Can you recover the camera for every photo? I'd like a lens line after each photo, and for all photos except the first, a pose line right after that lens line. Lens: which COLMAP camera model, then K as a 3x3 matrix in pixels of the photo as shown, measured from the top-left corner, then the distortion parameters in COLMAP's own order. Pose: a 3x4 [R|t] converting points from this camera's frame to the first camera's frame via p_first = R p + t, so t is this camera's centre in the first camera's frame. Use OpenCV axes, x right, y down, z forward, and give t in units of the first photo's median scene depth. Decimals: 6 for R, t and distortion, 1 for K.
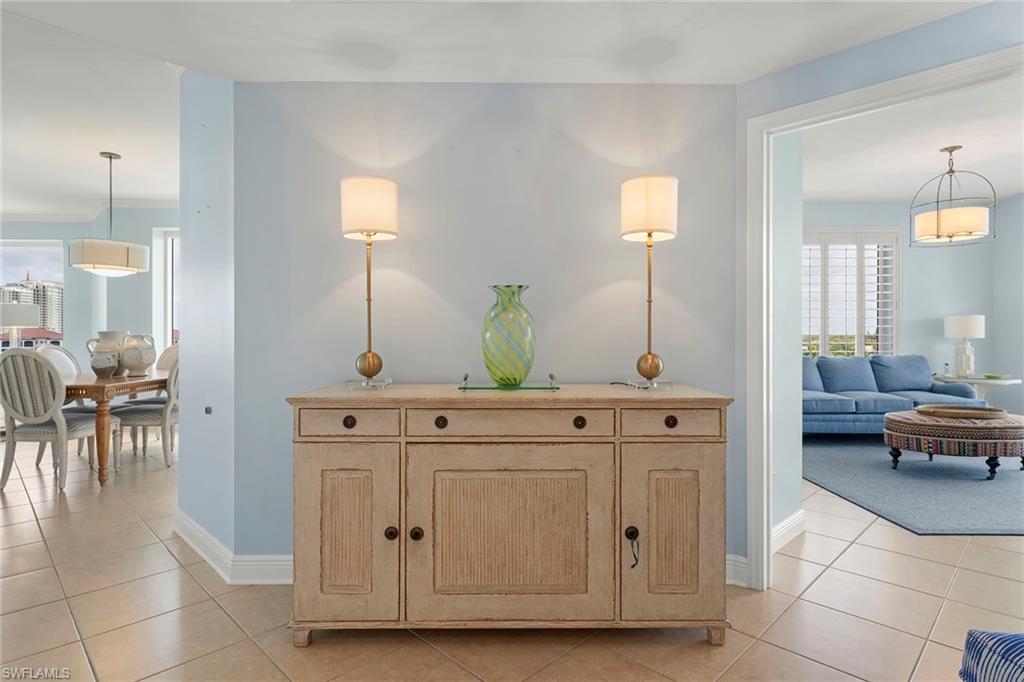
lens RADIAL K [[542.0, 0, 512.8], [0, 542.0, 332.8], [0, 0, 1]] dist [0.003738, 0.001564]
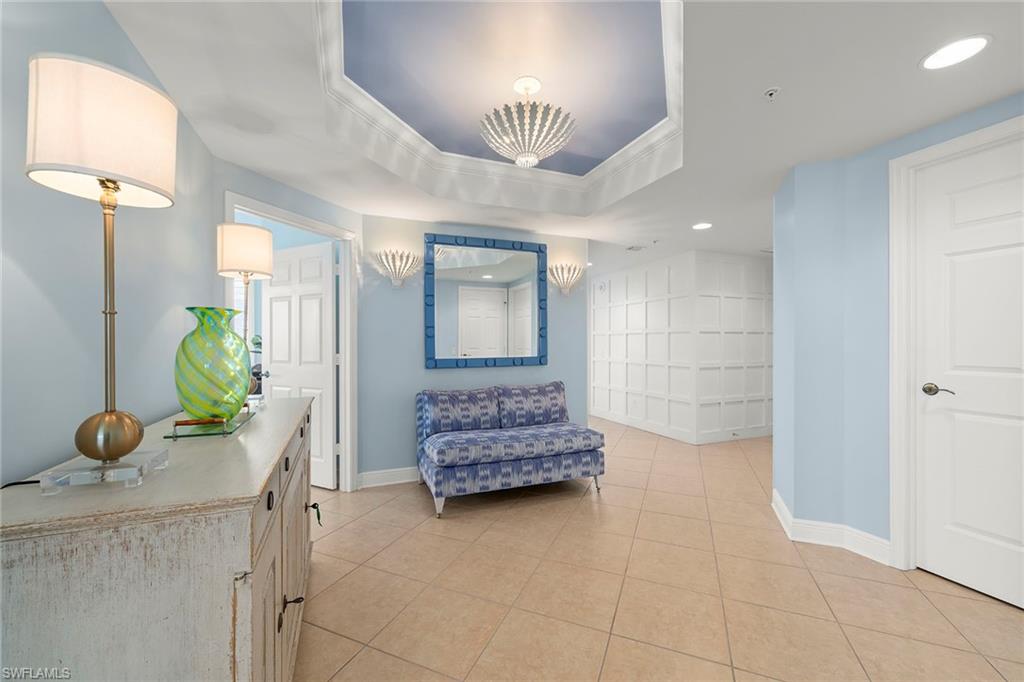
lens RADIAL K [[399.7, 0, 511.4], [0, 399.7, 343.9], [0, 0, 1]] dist [-0.000211, -0.000018]
pose [[-0.369703, -0.003823, 0.929142, -0.762433], [0.000075, 0.999991, 0.004144, -0.032130], [-0.929150, 0.001602, -0.369699, 0.771264]]
